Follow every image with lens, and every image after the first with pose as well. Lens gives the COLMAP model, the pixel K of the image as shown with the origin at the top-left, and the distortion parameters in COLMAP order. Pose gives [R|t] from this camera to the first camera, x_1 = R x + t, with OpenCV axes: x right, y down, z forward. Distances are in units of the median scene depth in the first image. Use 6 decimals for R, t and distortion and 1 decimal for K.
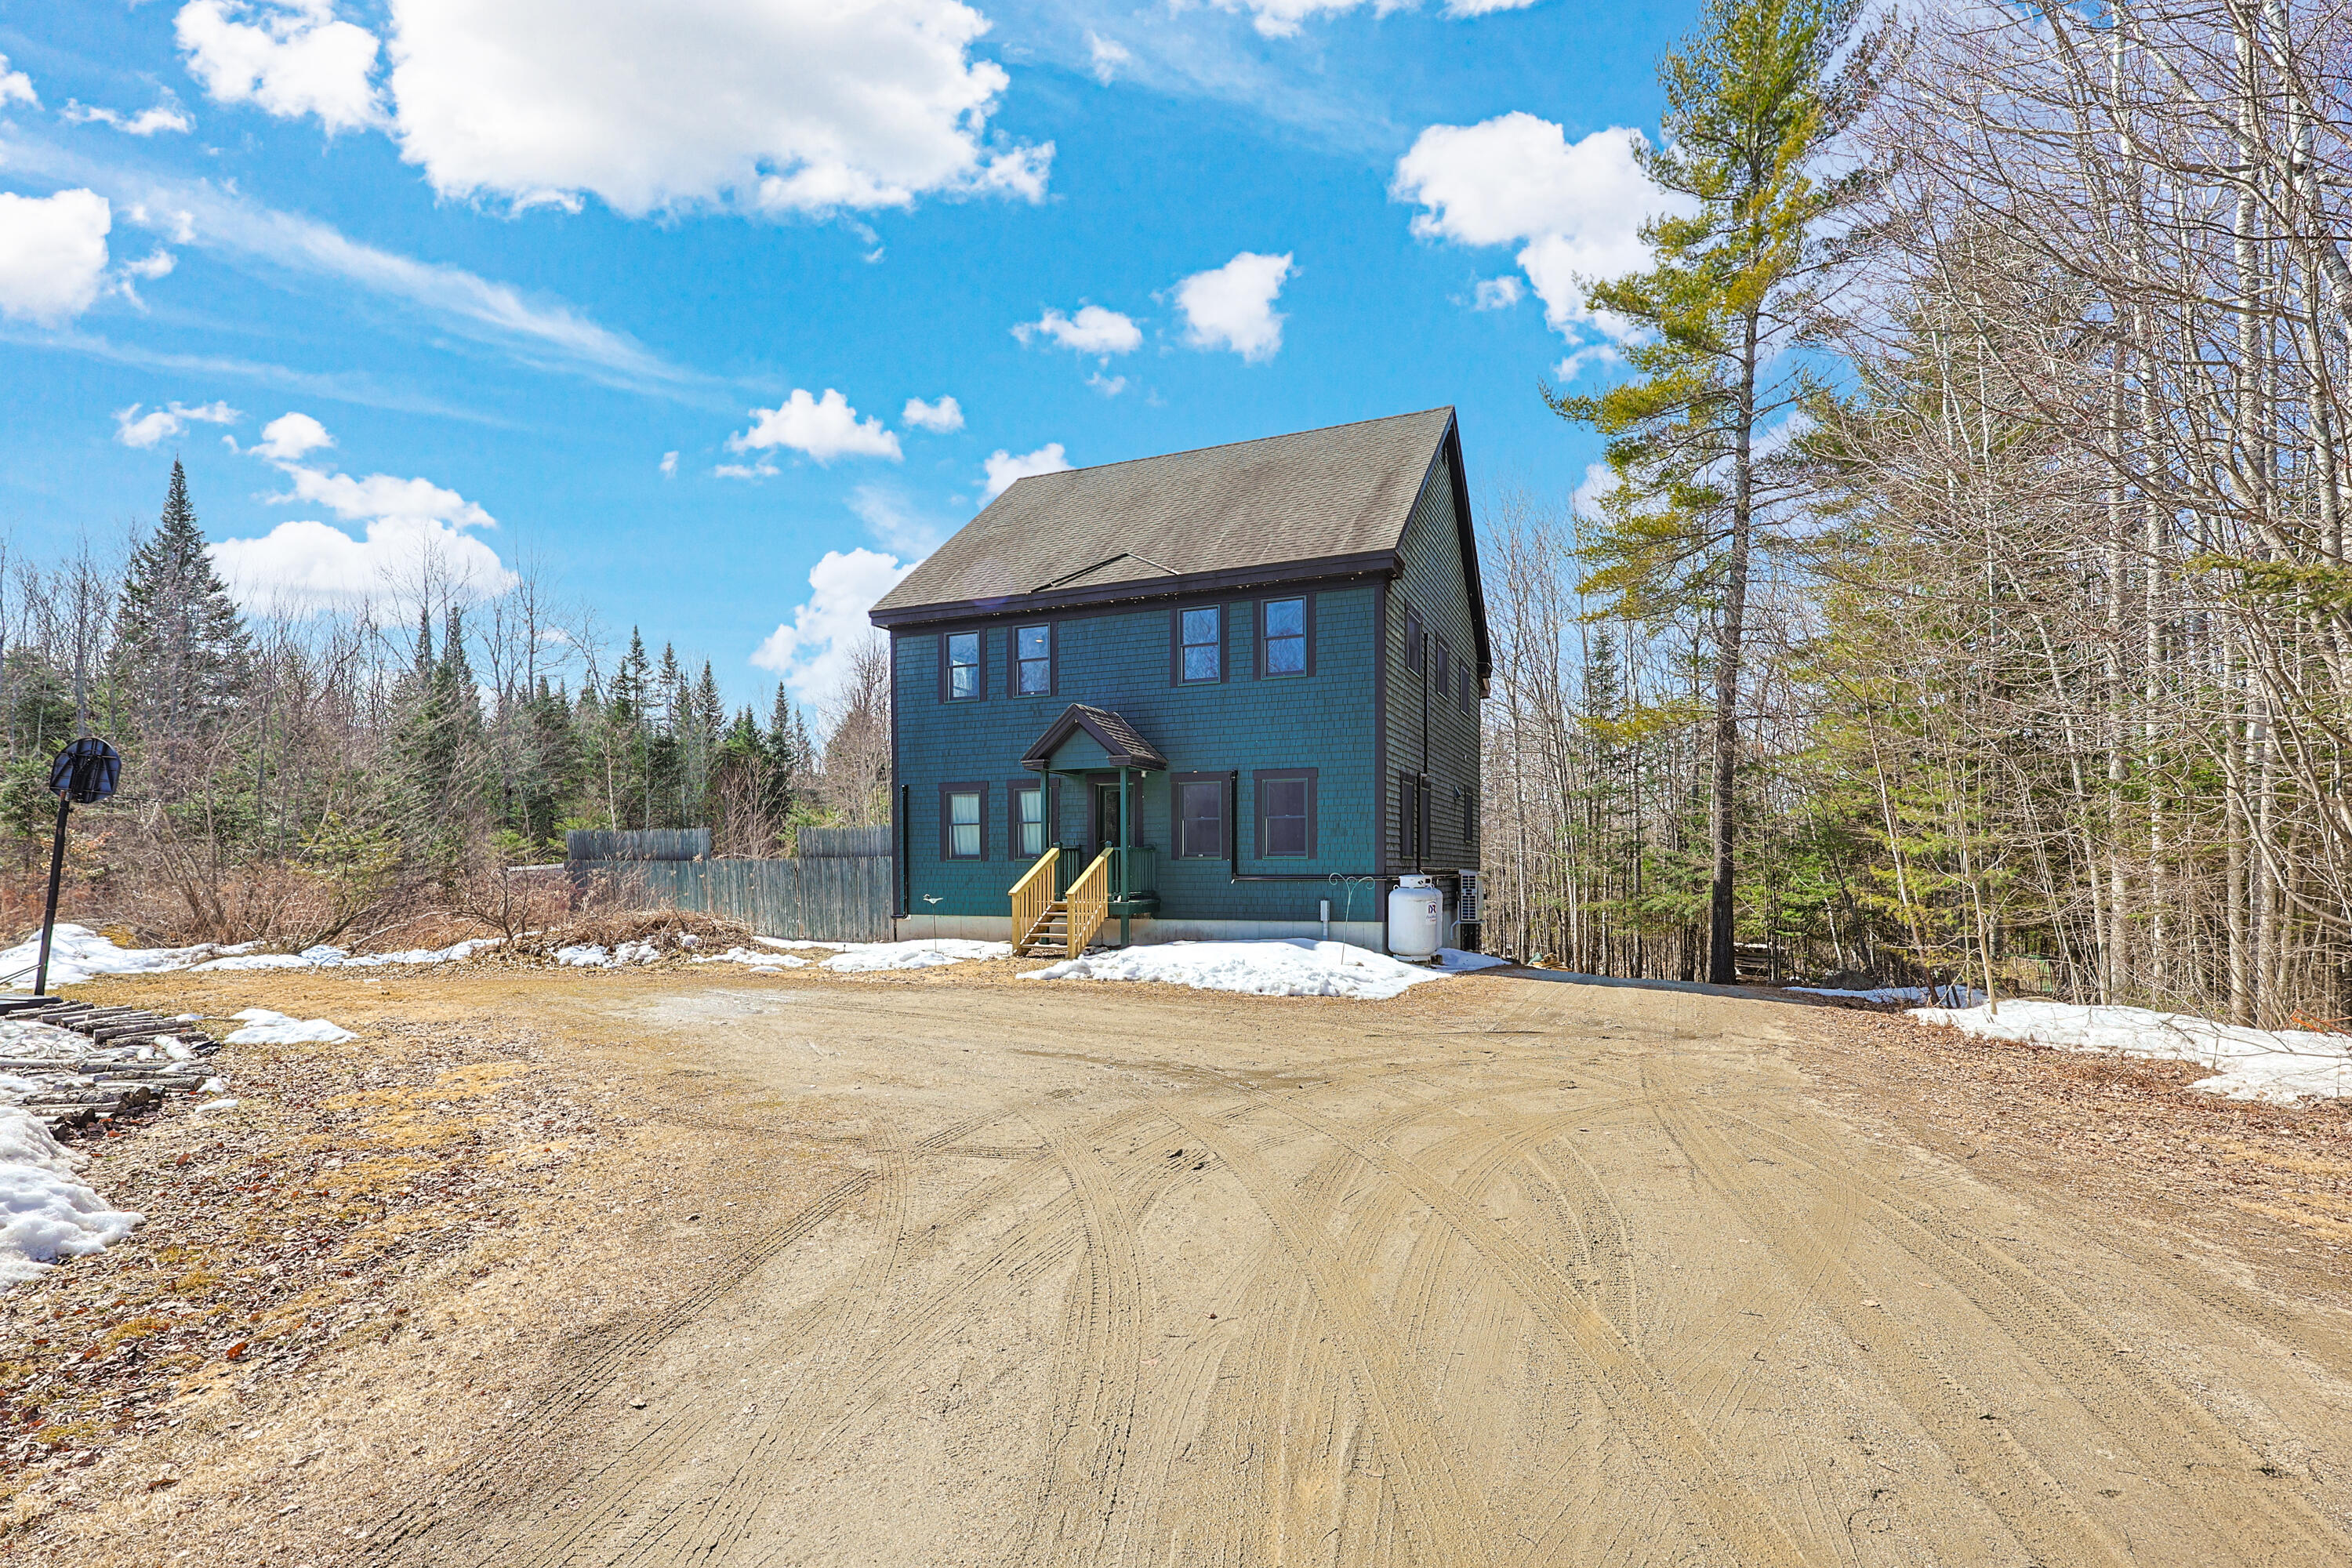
lens RADIAL K [[1011.3, 0, 1185.4], [0, 1011.3, 794.9], [0, 0, 1]] dist [0.000247, -0.000443]
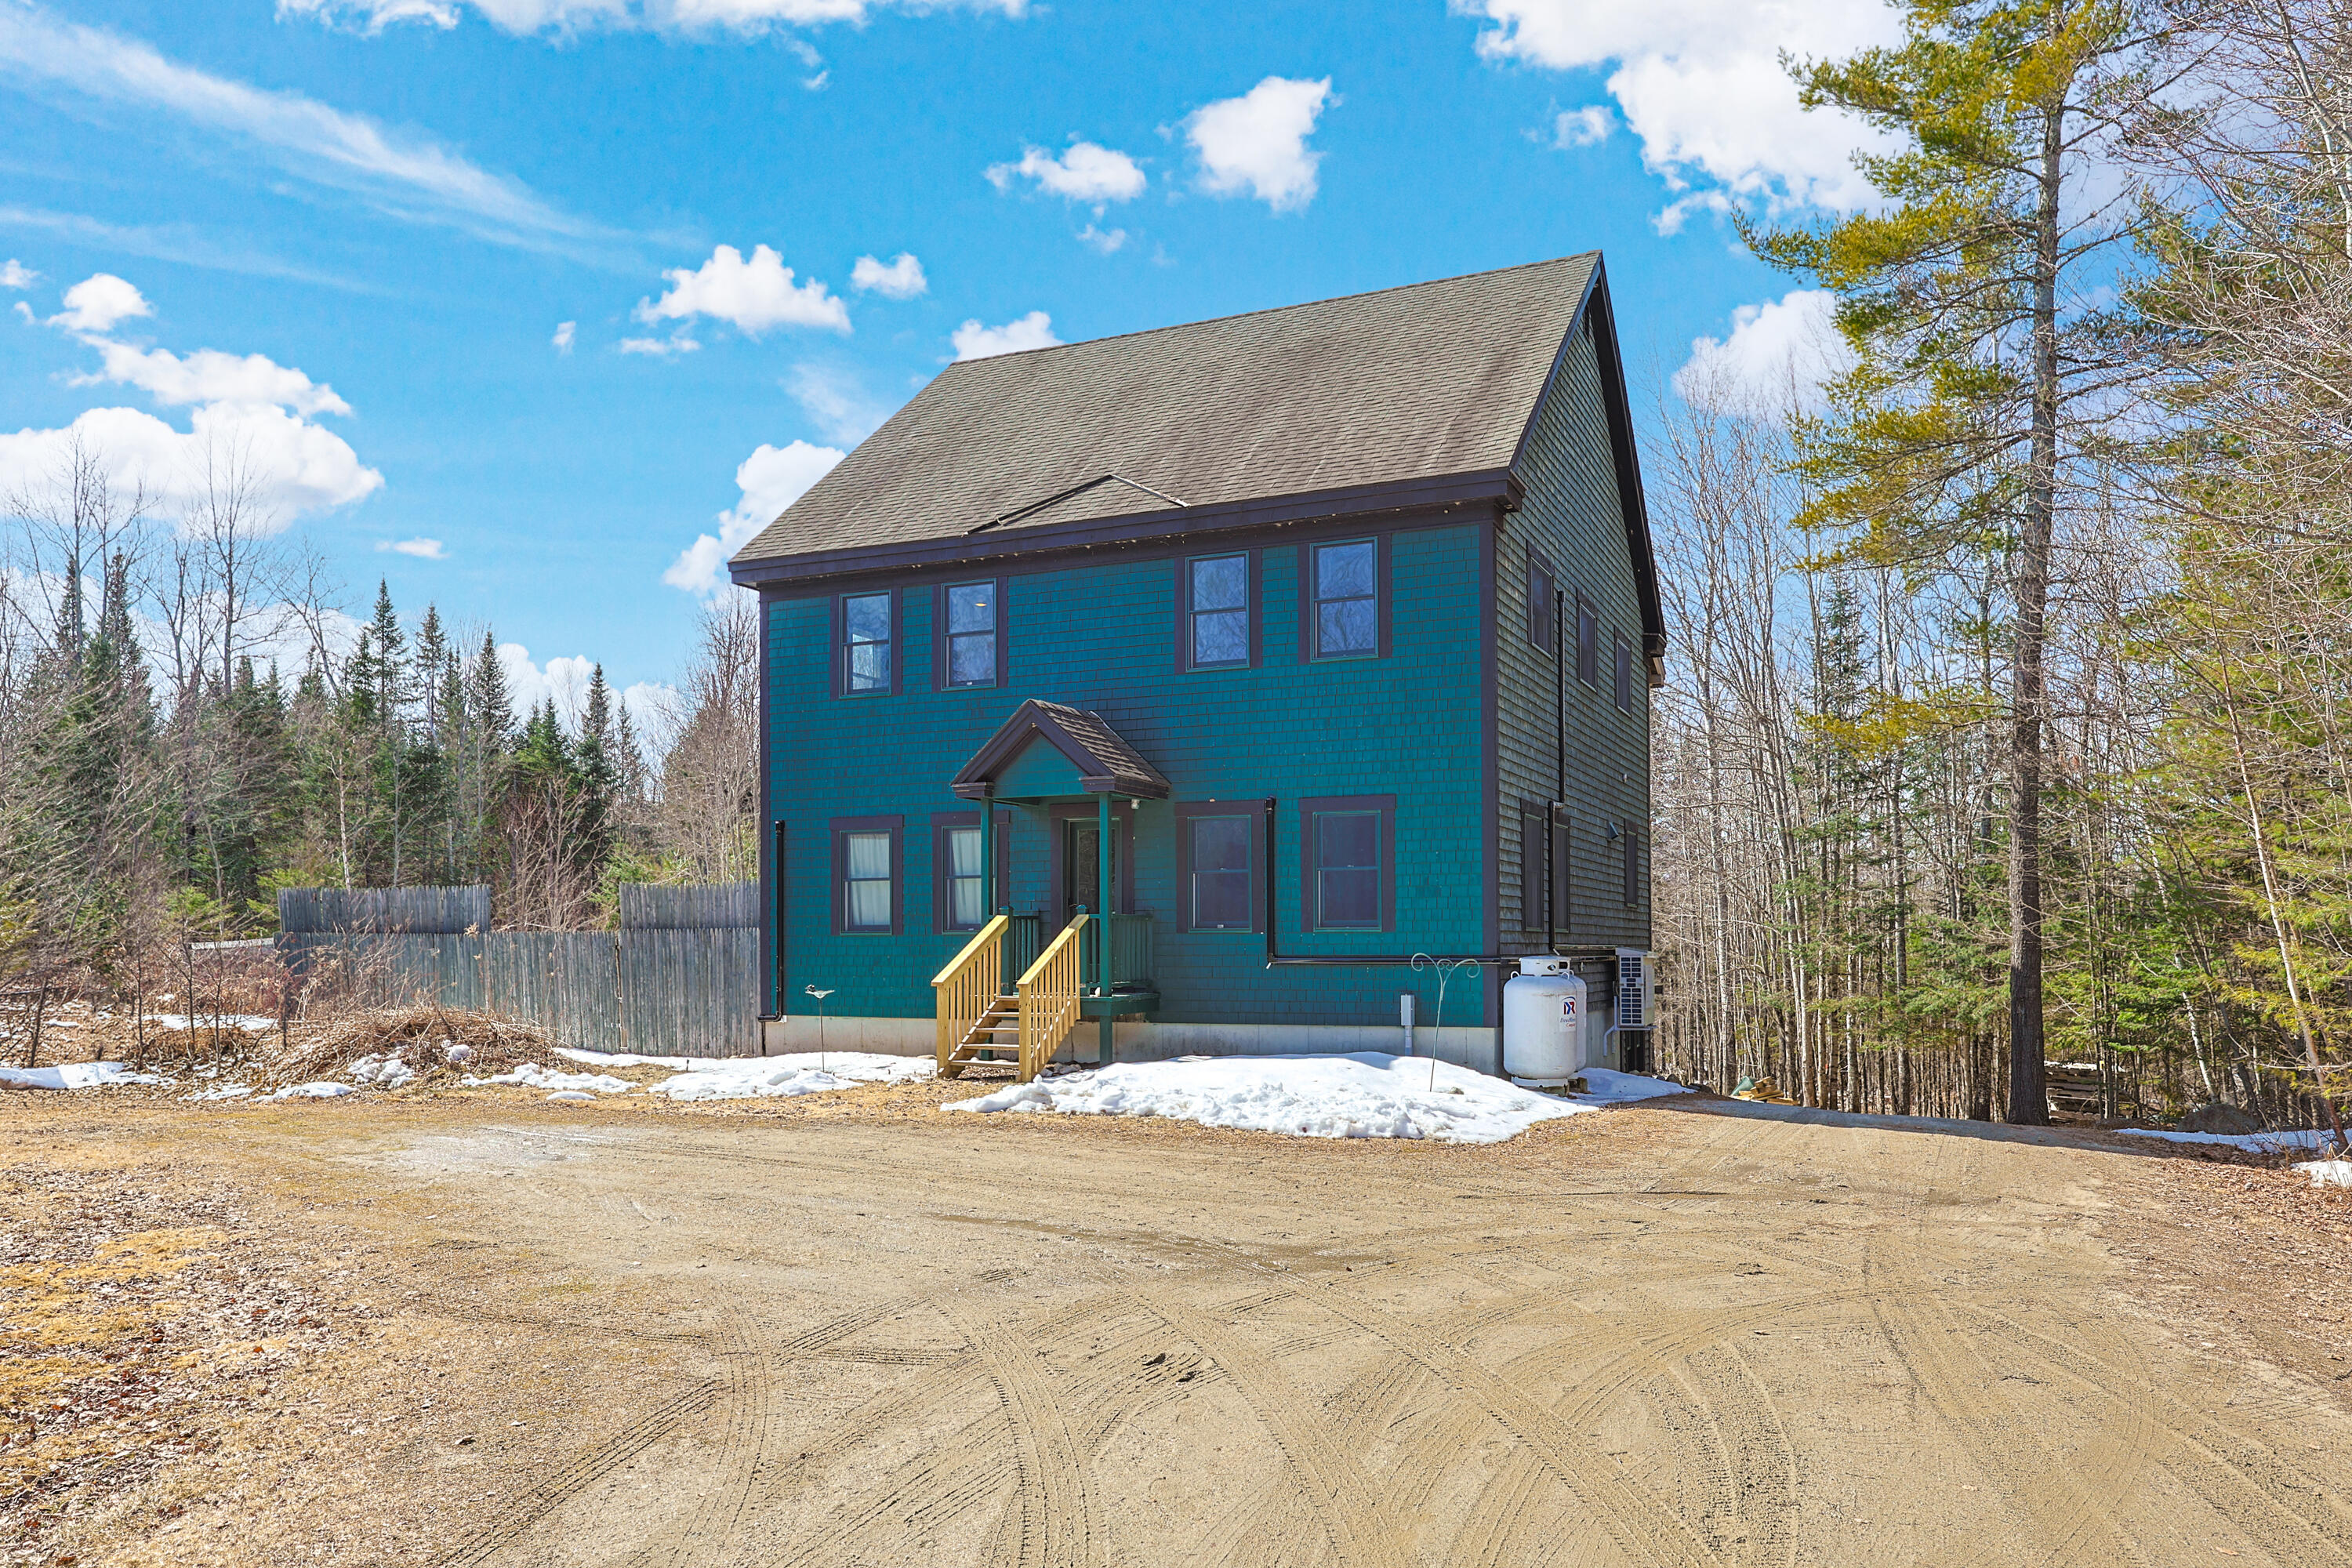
lens RADIAL K [[1550.3, 0, 1173.6], [0, 1550.3, 782.7], [0, 0, 1]] dist [0.002719, -0.001916]
pose [[0.999710, -0.001769, -0.024012, 0.008909], [0.000990, 0.999473, -0.032432, -0.001577], [0.024056, 0.032399, 0.999185, -0.021959]]
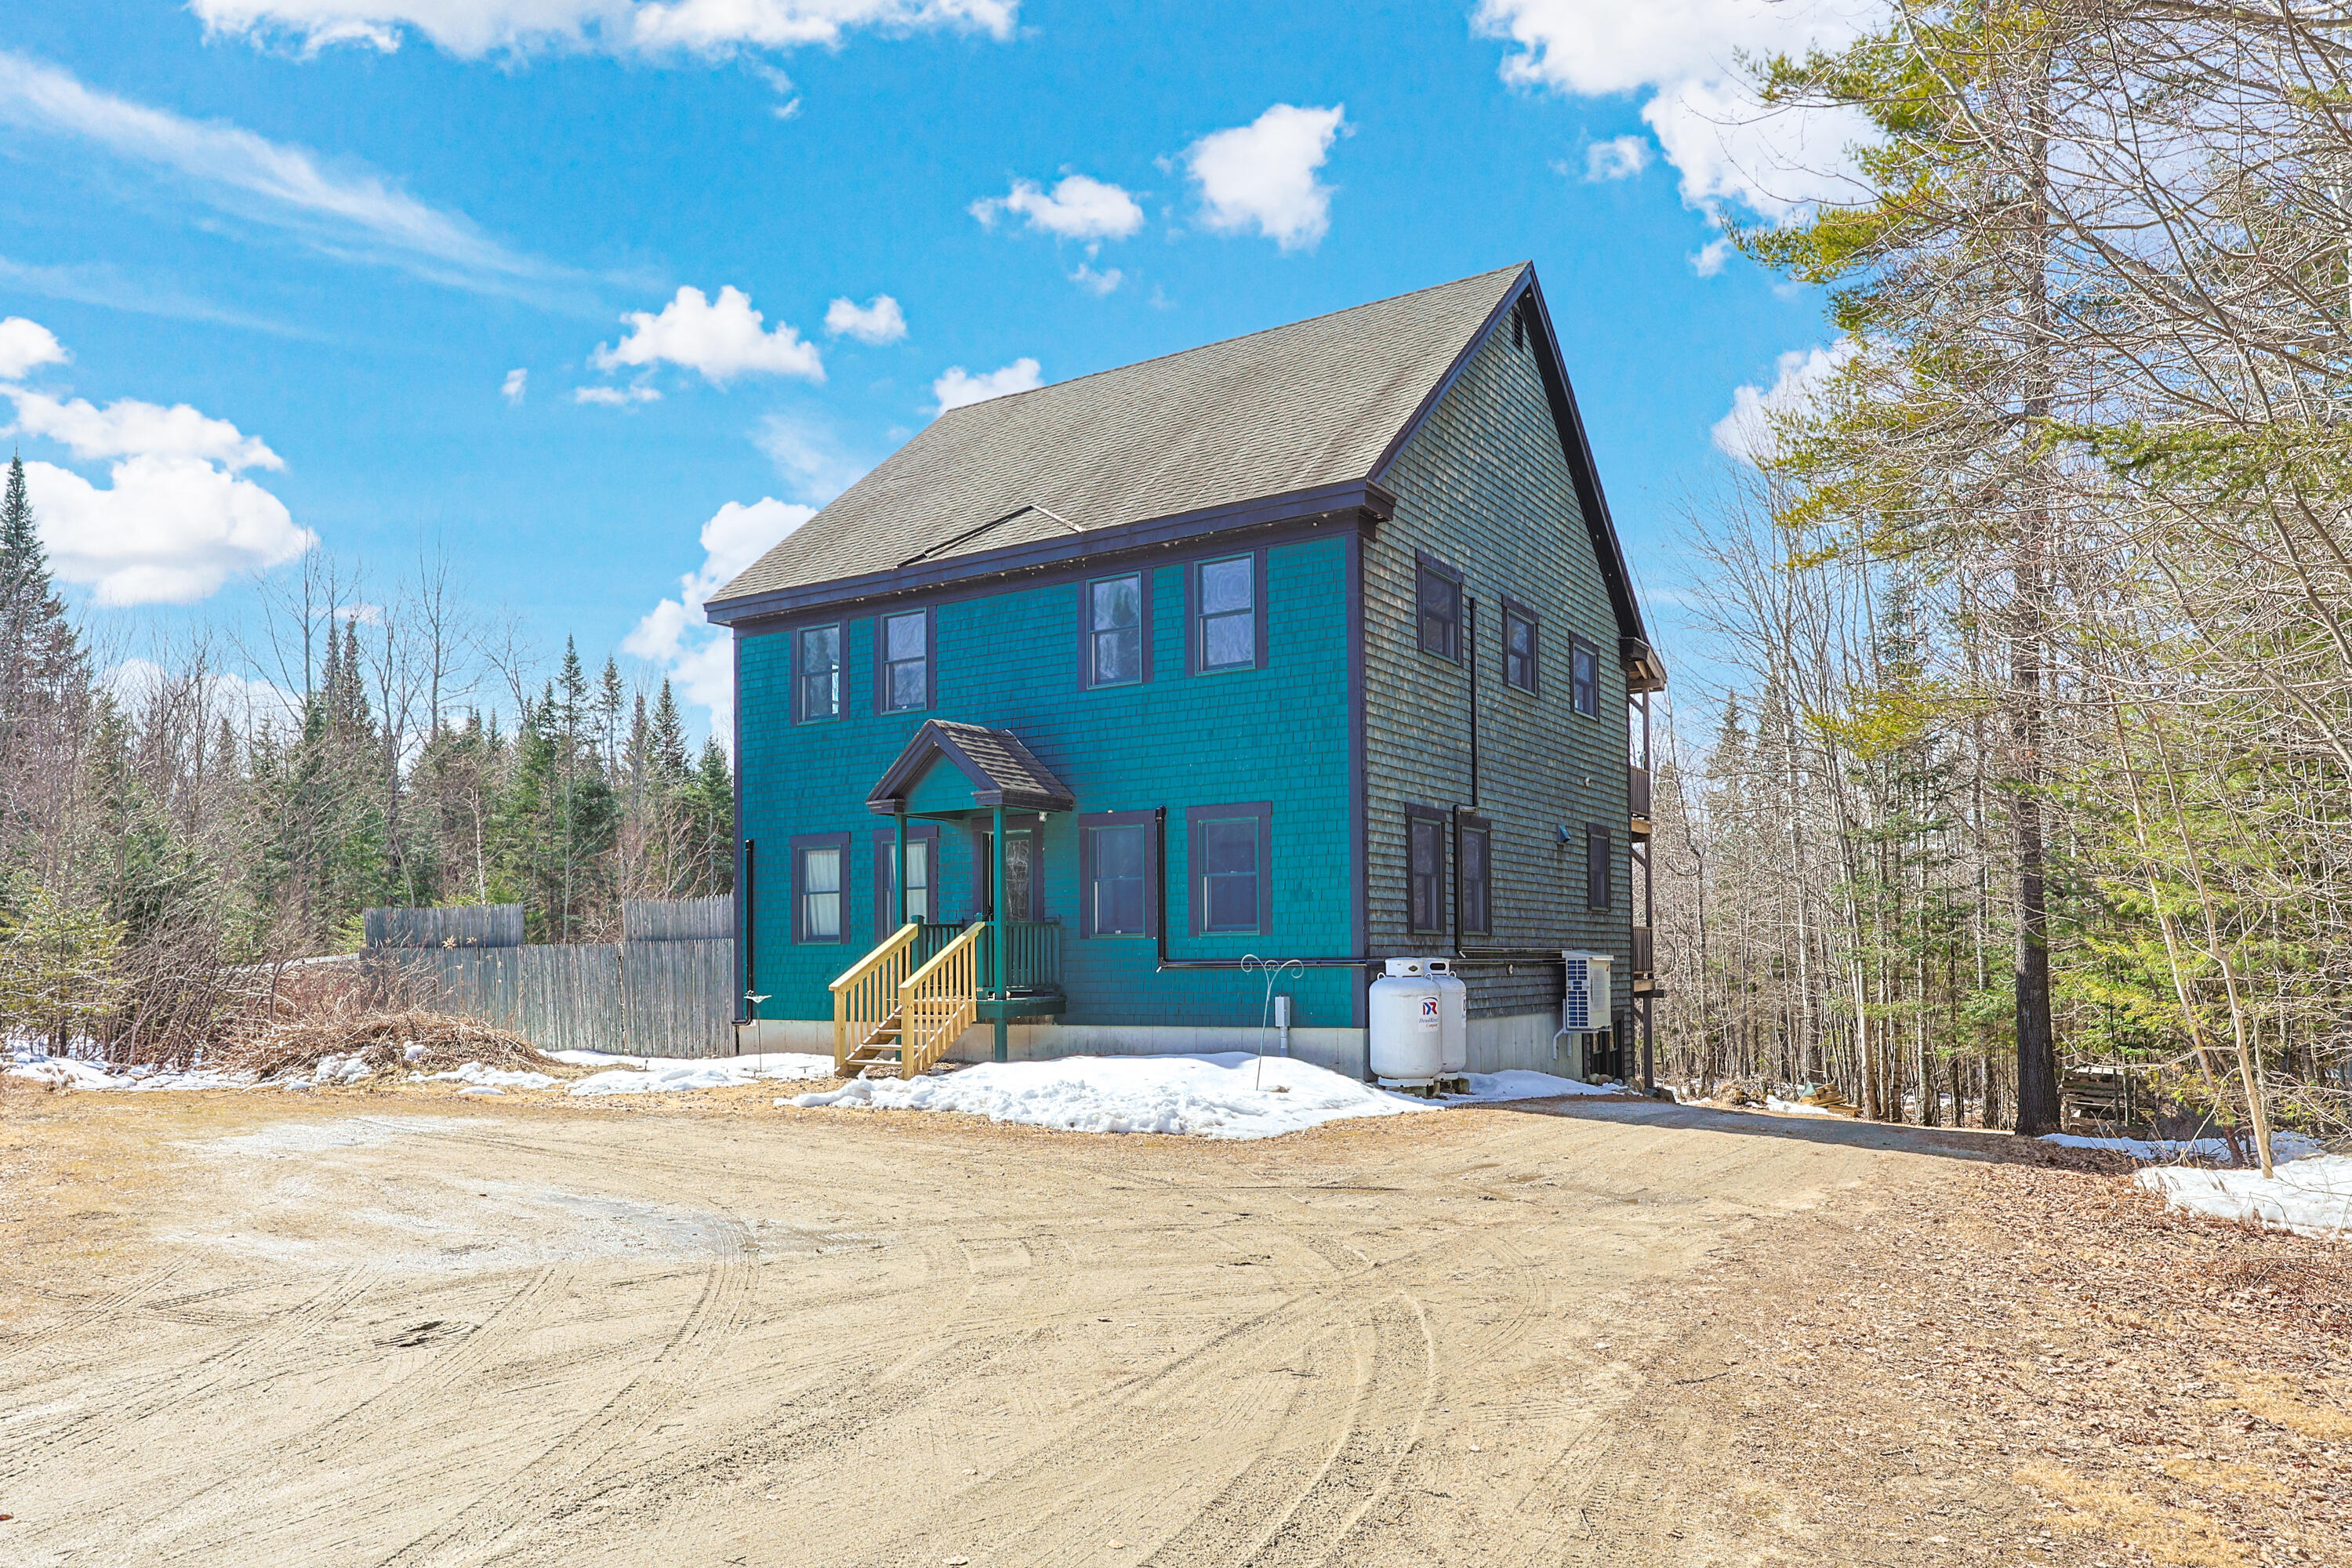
lens RADIAL K [[1475.7, 0, 1175.6], [0, 1475.7, 781.6], [0, 0, 1]] dist [0.000752, 0.000853]
pose [[0.986430, -0.026825, -0.161974, 0.217647], [0.019031, 0.998594, -0.049480, 0.007675], [0.163074, 0.045726, 0.985554, 0.006388]]
